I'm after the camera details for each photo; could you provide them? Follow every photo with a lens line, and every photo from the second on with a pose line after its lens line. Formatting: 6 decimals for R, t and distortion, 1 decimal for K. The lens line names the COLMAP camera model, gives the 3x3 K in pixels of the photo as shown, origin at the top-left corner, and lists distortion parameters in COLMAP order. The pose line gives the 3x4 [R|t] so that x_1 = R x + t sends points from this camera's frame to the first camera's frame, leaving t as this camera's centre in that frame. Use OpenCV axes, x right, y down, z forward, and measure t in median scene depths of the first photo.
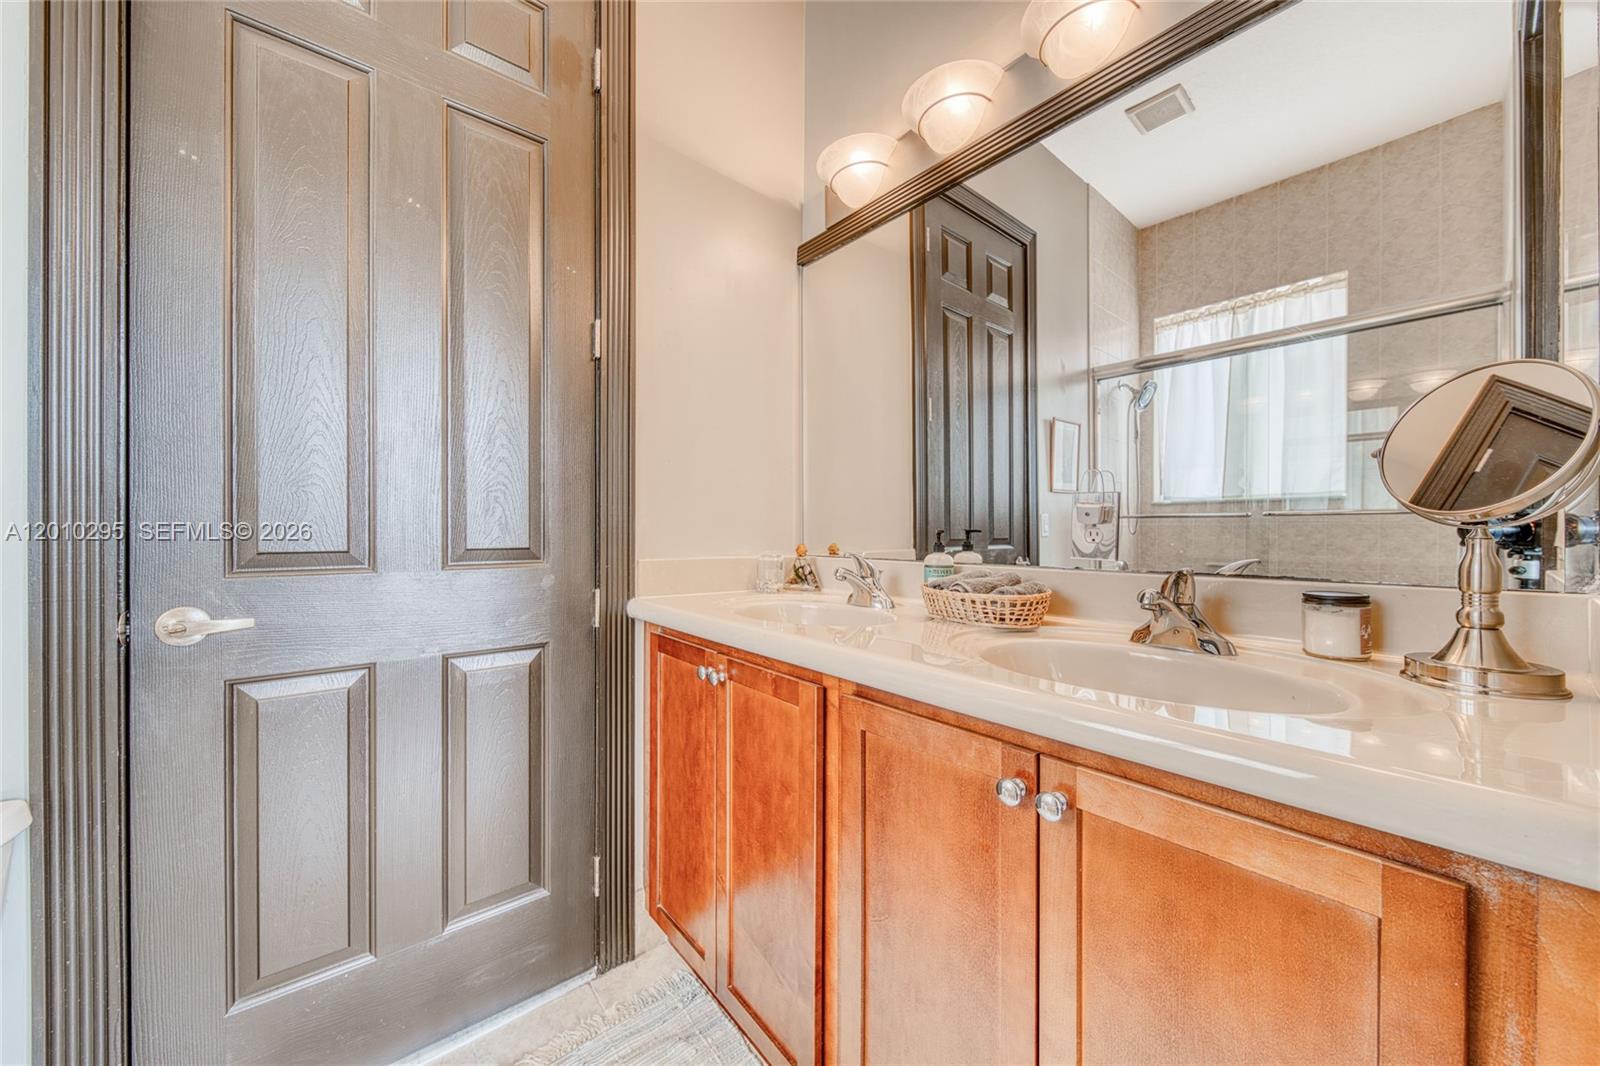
lens RADIAL K [[574.6, 0, 802.0], [0, 574.6, 531.6], [0, 0, 1]] dist [0.000029, -0.001749]
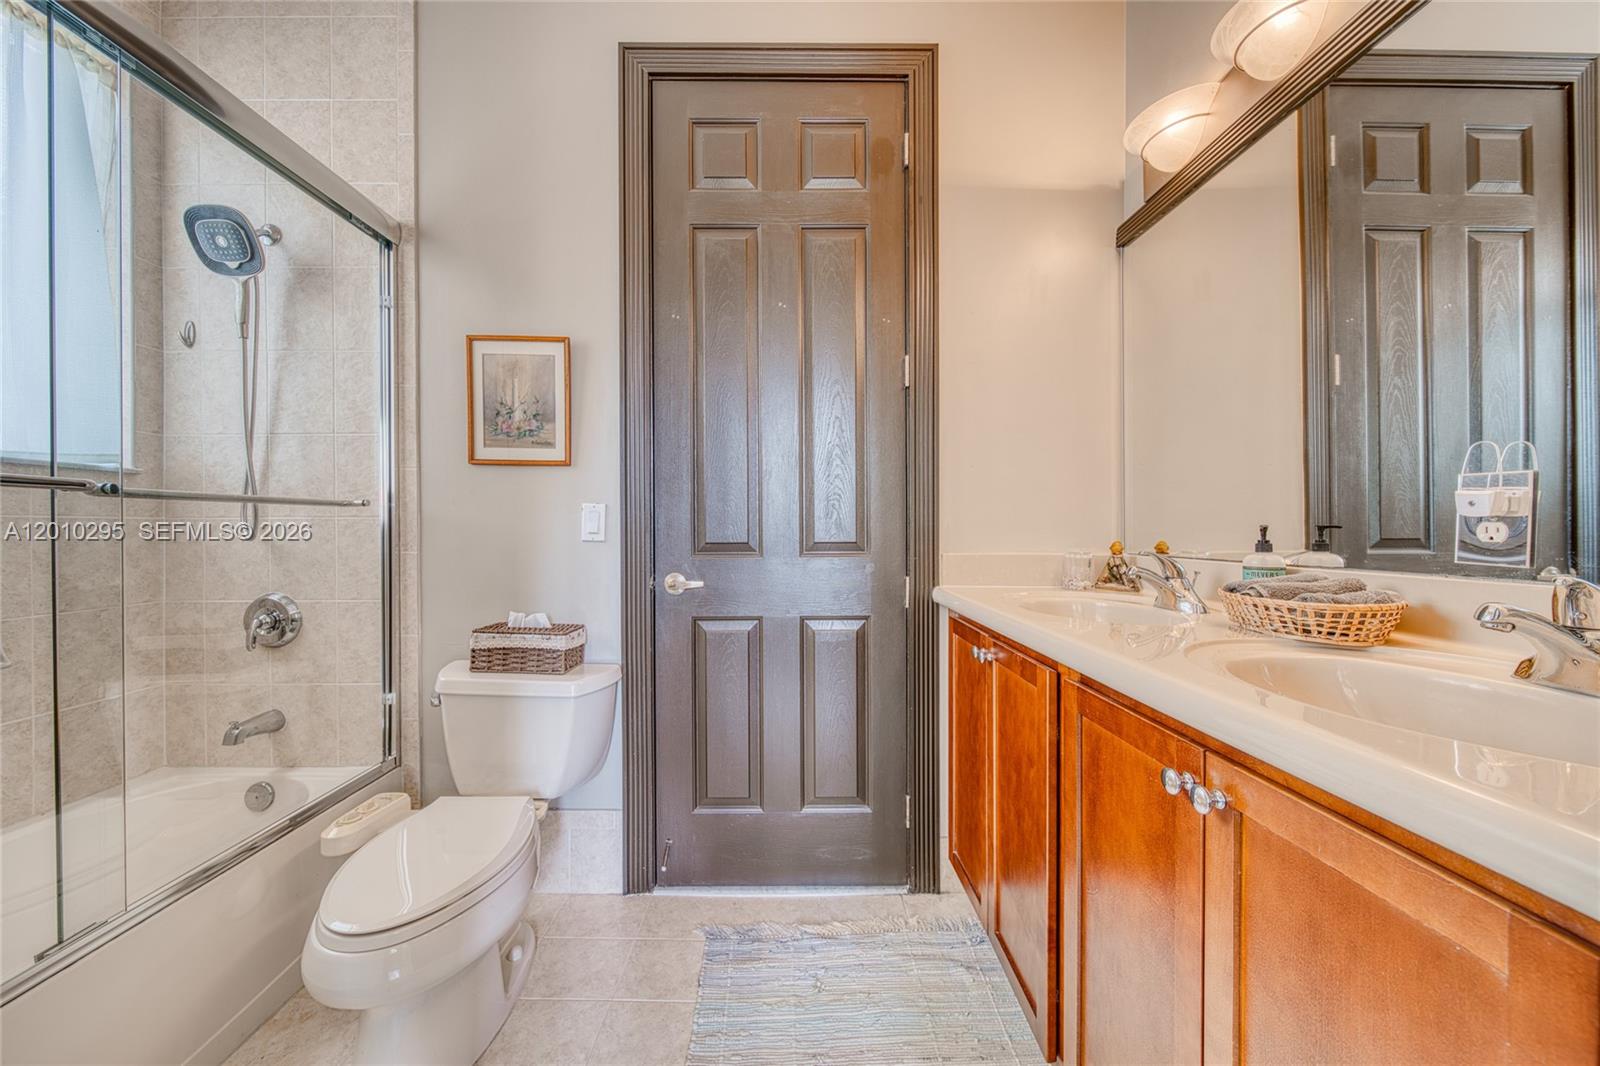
lens RADIAL K [[574.6, 0, 784.9], [0, 574.6, 531.9], [0, 0, 1]] dist [0.000029, -0.001749]
pose [[0.770109, -0.001036, -0.637911, 0.250204], [0.003235, 0.999992, 0.002282, 0.001729], [0.637904, -0.003821, 0.770107, -0.119503]]
